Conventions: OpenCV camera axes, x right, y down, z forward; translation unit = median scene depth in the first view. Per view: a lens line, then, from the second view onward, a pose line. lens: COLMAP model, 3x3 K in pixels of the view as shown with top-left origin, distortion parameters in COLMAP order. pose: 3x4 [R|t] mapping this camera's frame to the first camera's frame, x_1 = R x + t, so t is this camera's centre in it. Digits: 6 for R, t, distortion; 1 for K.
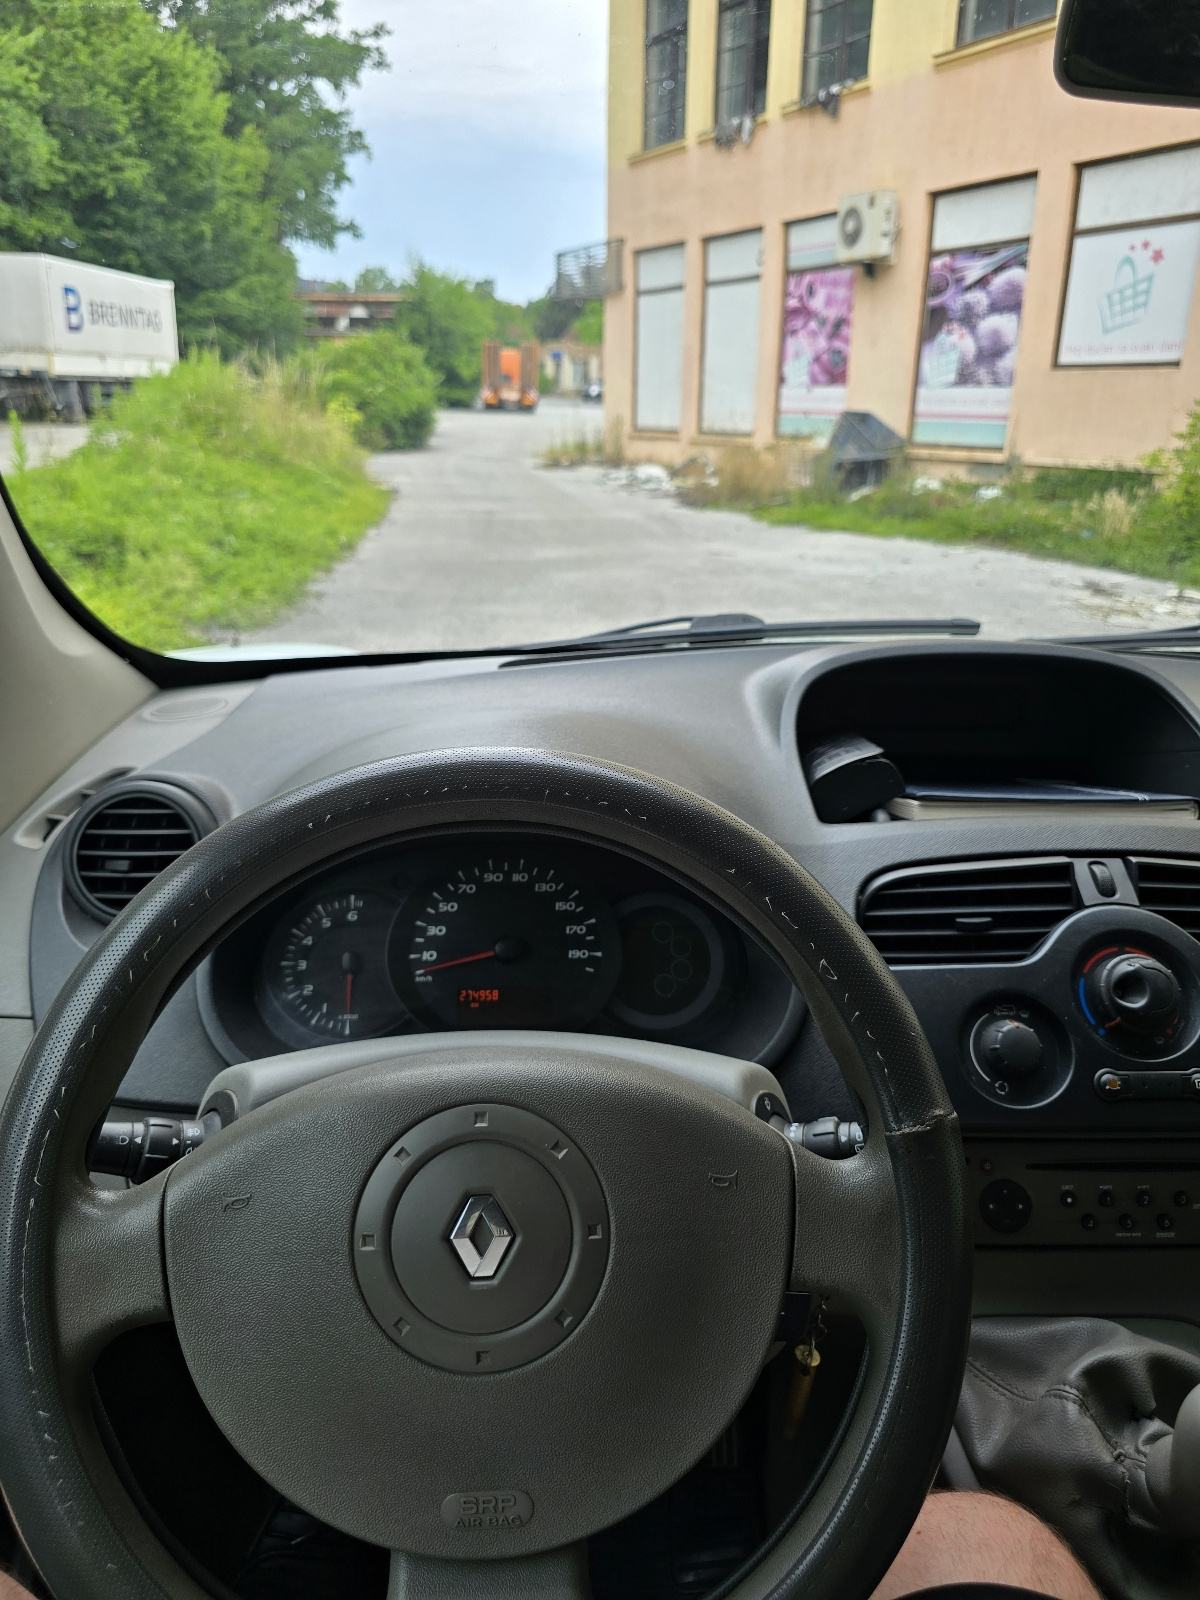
lens RADIAL K [[1096.1, 0, 576.0], [0, 1096.1, 800.0], [0, 0, 1]] dist [0.001980, -0.017934]
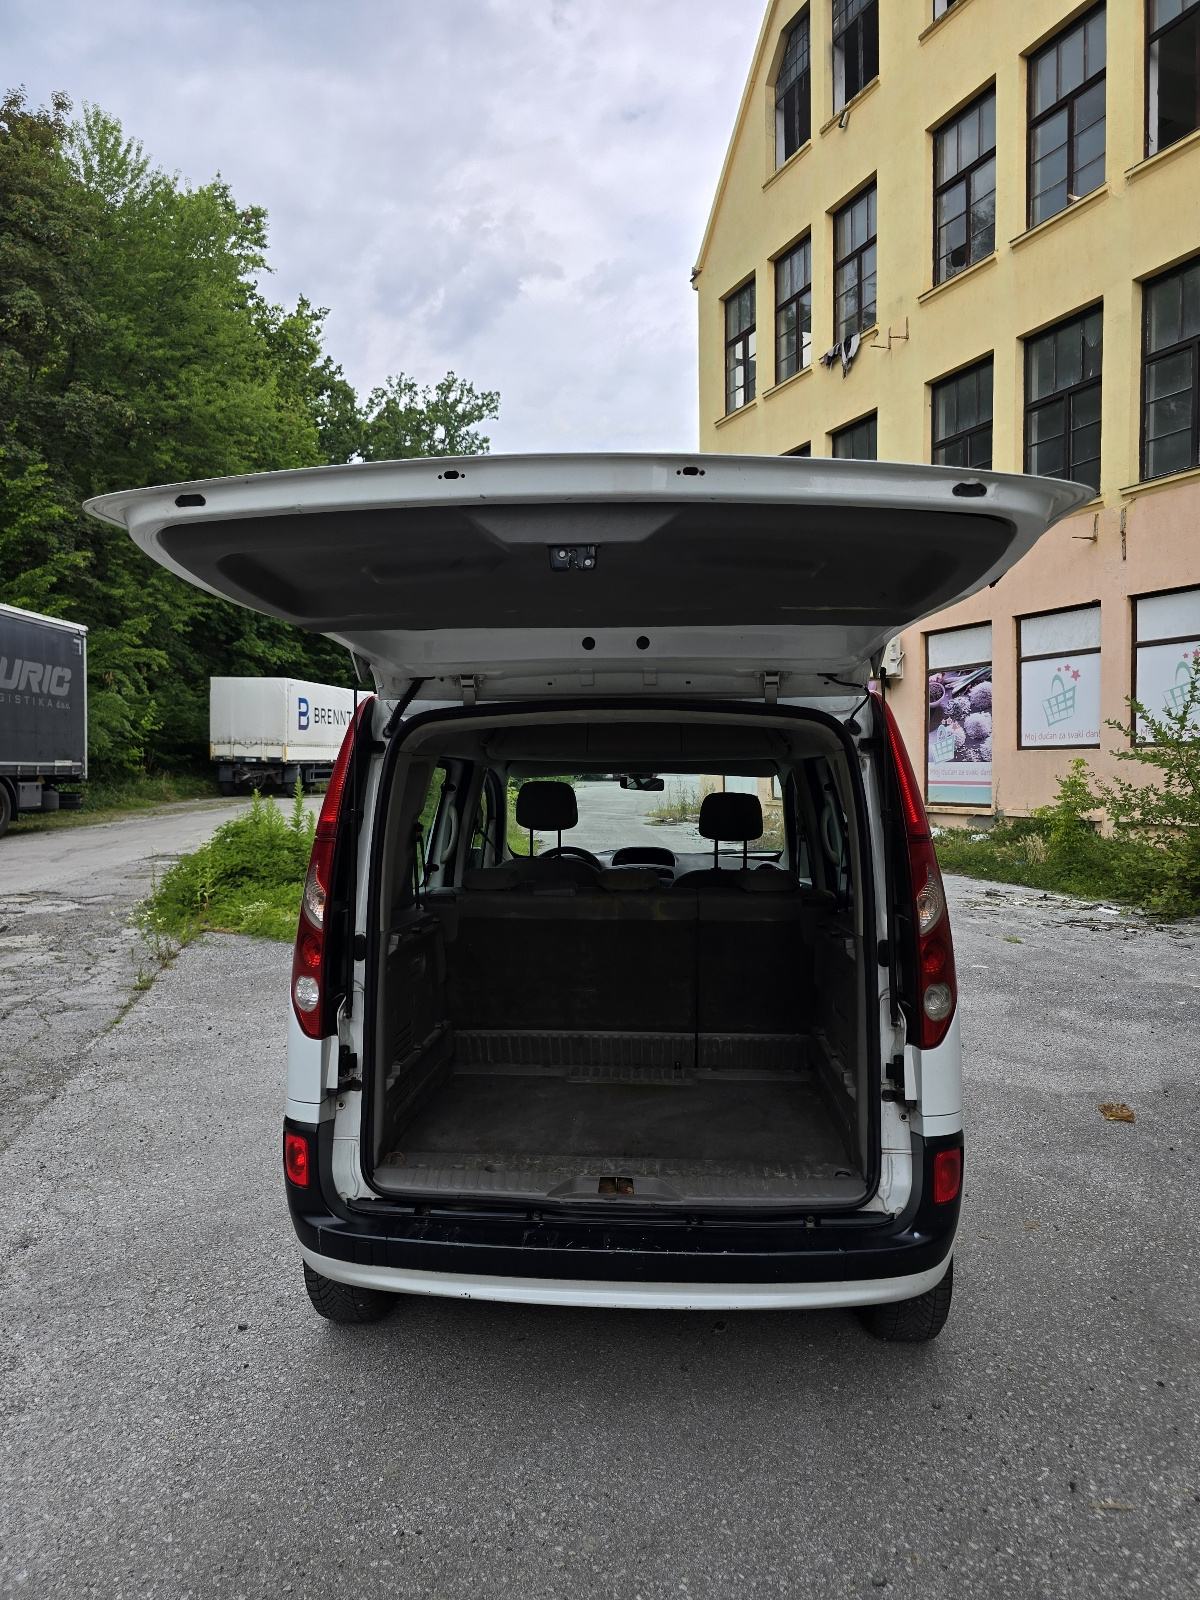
lens RADIAL K [[1115.6, 0, 600.0], [0, 1115.6, 800.0], [0, 0, 1]] dist [0.064856, -0.070237]
pose [[0.995110, -0.014945, -0.097640, 0.031900], [-0.016298, 0.950097, -0.311530, 0.070768], [0.097424, 0.311598, 0.945207, -0.226271]]
